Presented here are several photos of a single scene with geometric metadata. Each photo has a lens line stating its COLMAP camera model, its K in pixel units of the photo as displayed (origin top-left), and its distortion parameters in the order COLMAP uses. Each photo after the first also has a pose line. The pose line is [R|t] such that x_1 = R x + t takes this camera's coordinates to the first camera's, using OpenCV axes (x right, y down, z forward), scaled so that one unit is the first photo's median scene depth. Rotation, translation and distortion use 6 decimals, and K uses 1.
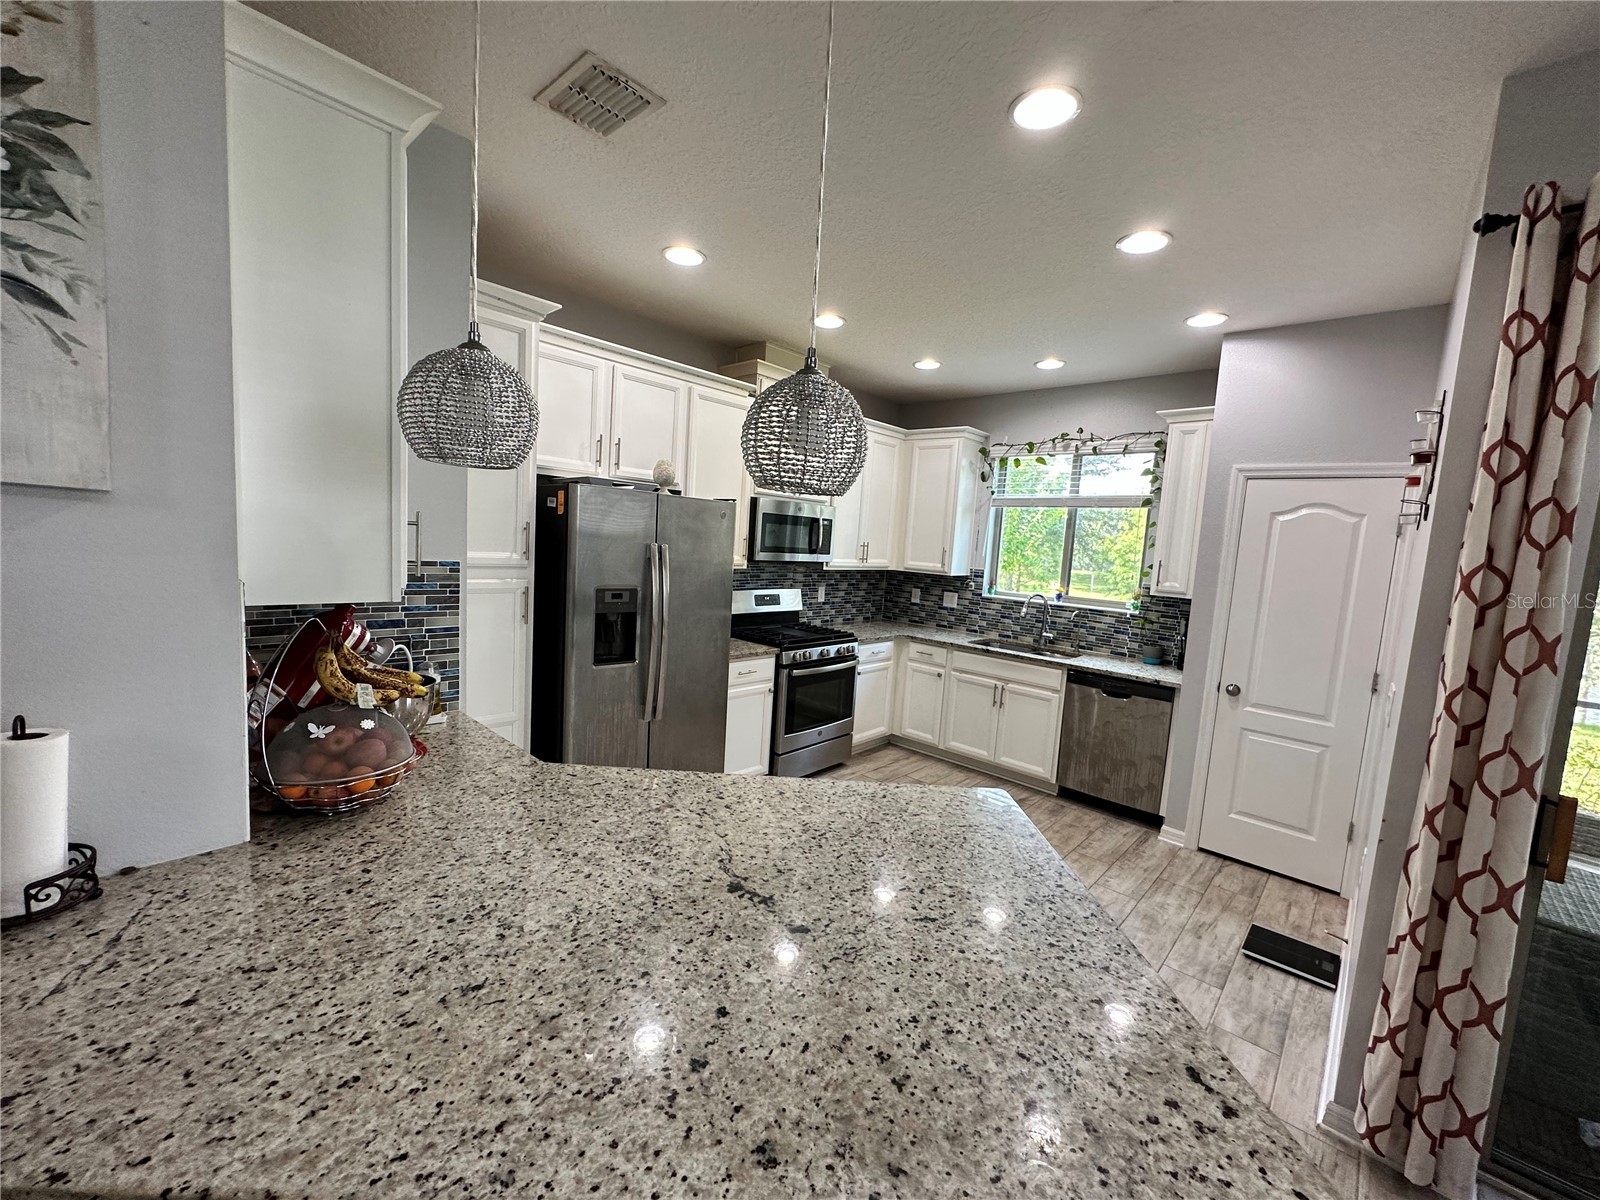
lens RADIAL K [[638.0, 0, 800.2], [0, 638.0, 601.9], [0, 0, 1]] dist [-0.001479, 0.000365]
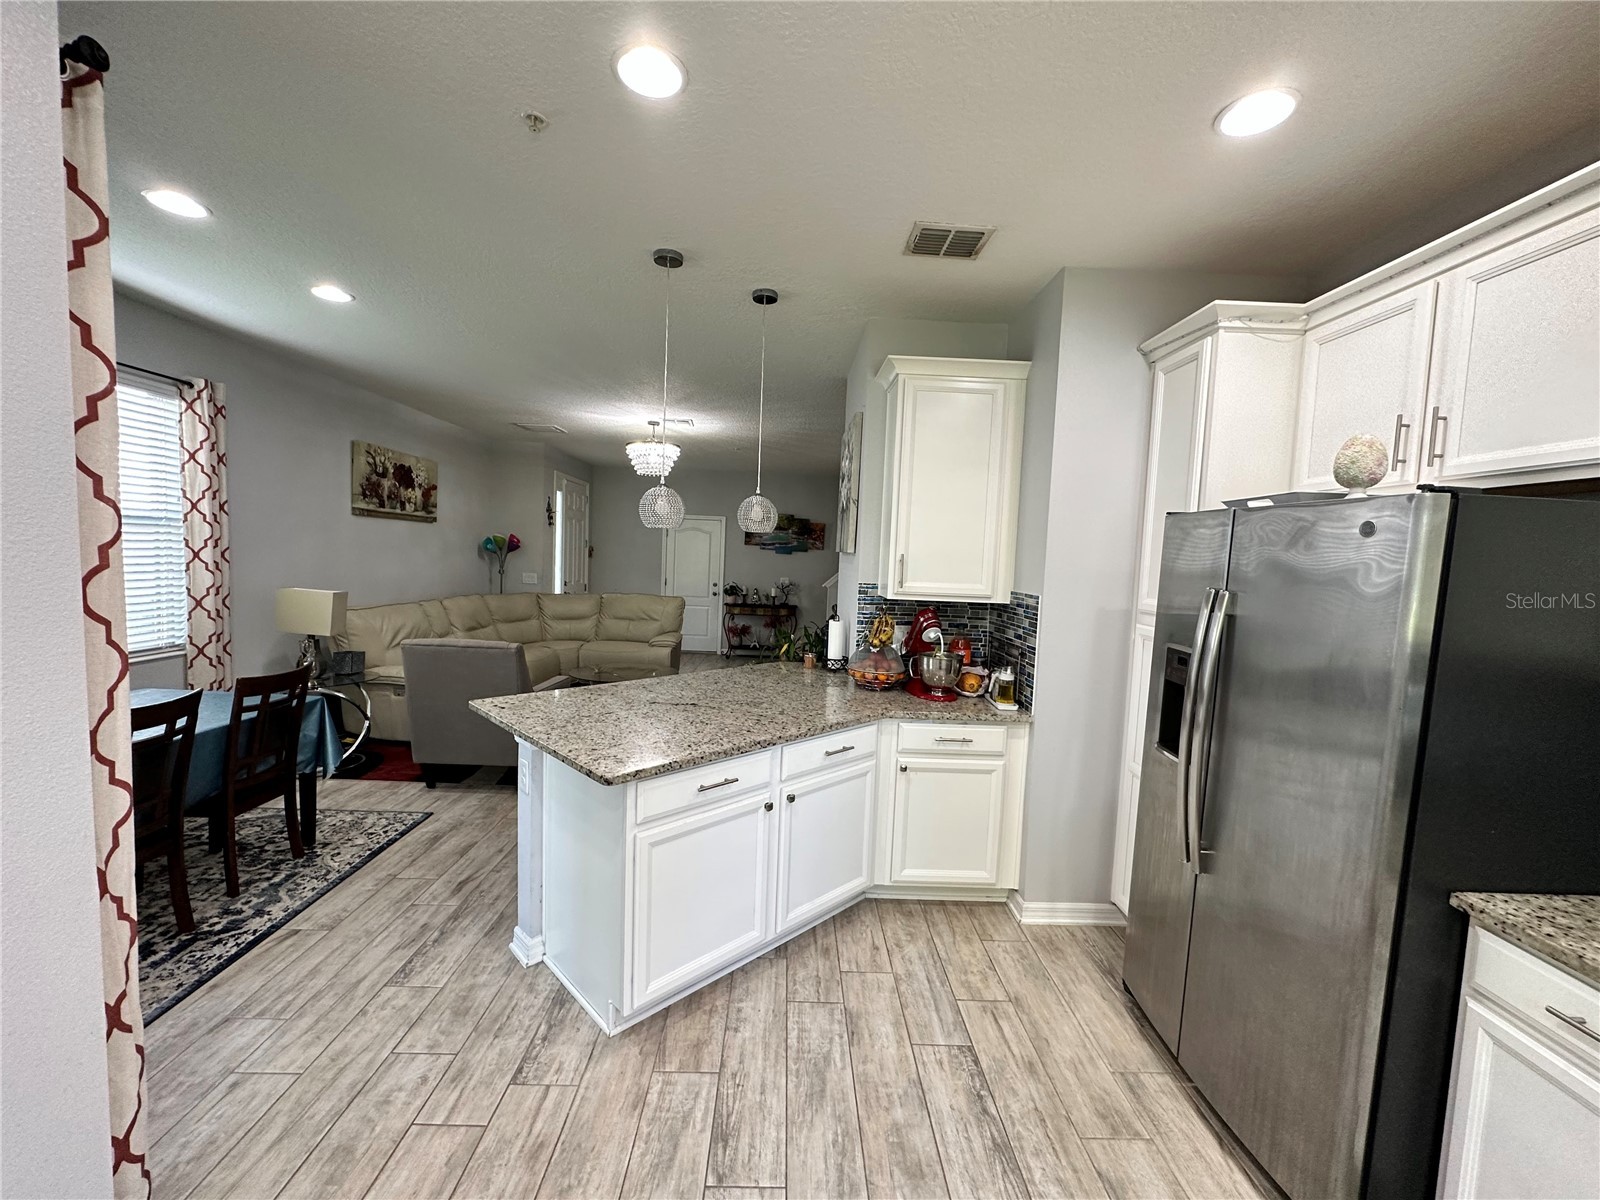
lens RADIAL K [[639.6, 0, 800.8], [0, 639.6, 602.7], [0, 0, 1]] dist [-0.002275, -0.000188]
pose [[-0.713328, -0.039318, -0.699727, 0.366632], [-0.154389, 0.982713, 0.102171, -0.057011], [0.683614, 0.180911, -0.707067, 0.841196]]
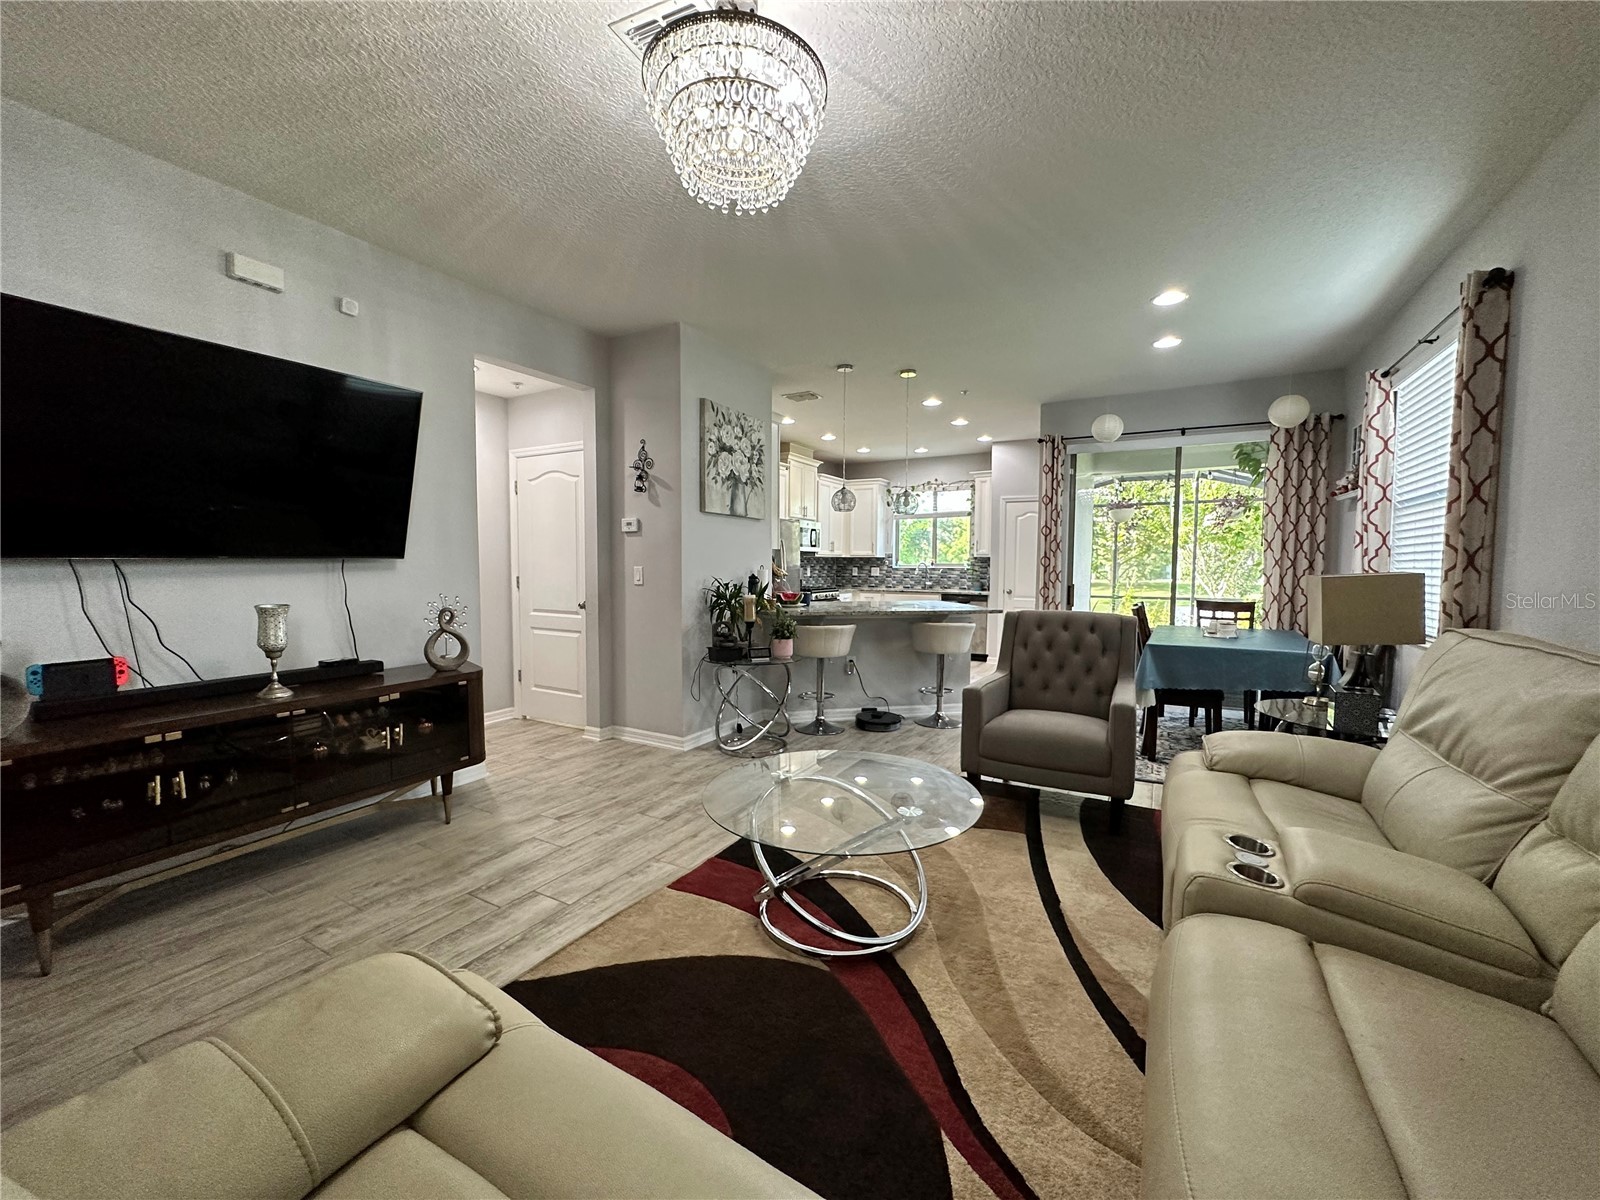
lens RADIAL K [[639.6, 0, 800.8], [0, 639.6, 602.7], [0, 0, 1]] dist [-0.002275, -0.000188]
pose [[0.971912, -0.070775, 0.224450, -0.502259], [0.078547, 0.996574, -0.025880, 0.150398], [-0.221849, 0.042783, 0.974142, -0.940808]]
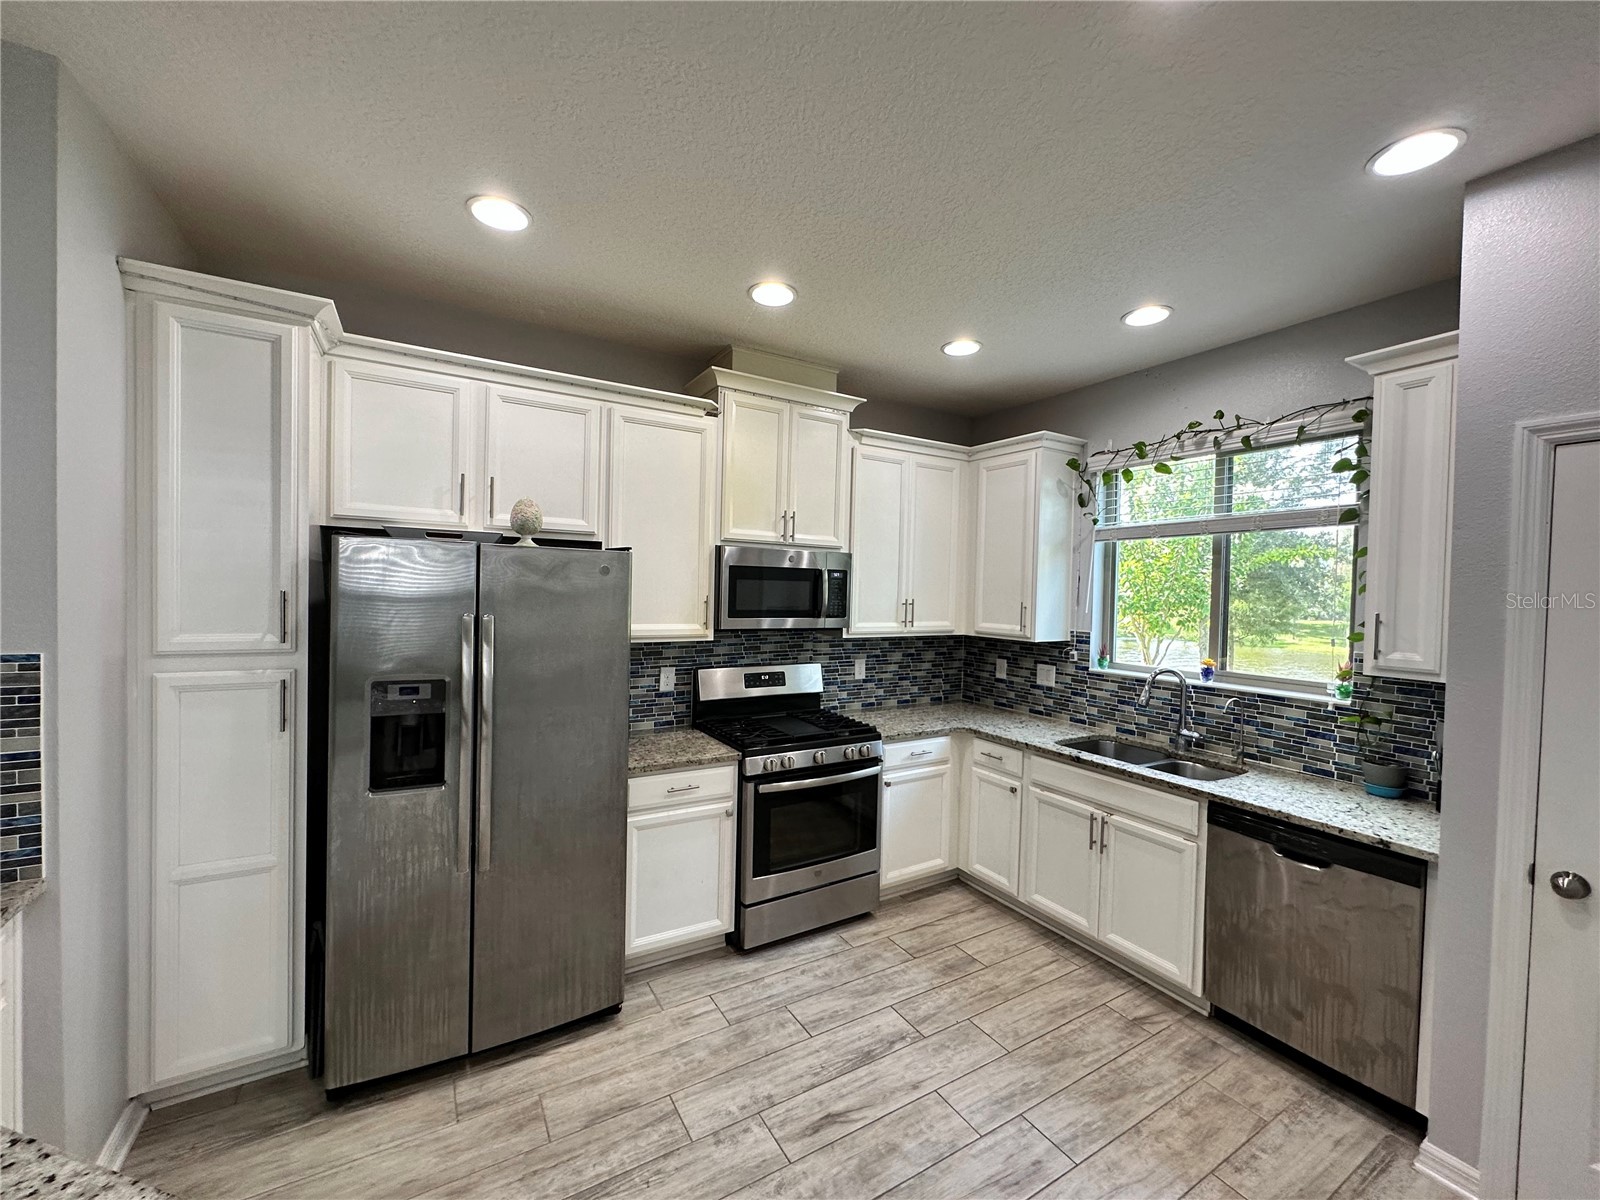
lens RADIAL K [[638.0, 0, 800.2], [0, 638.0, 601.9], [0, 0, 1]] dist [-0.001479, 0.000365]
pose [[0.959446, -0.034575, -0.279765, 0.226923], [0.008256, 0.995470, -0.094713, -0.025532], [0.281772, 0.088562, 0.955385, 0.310026]]
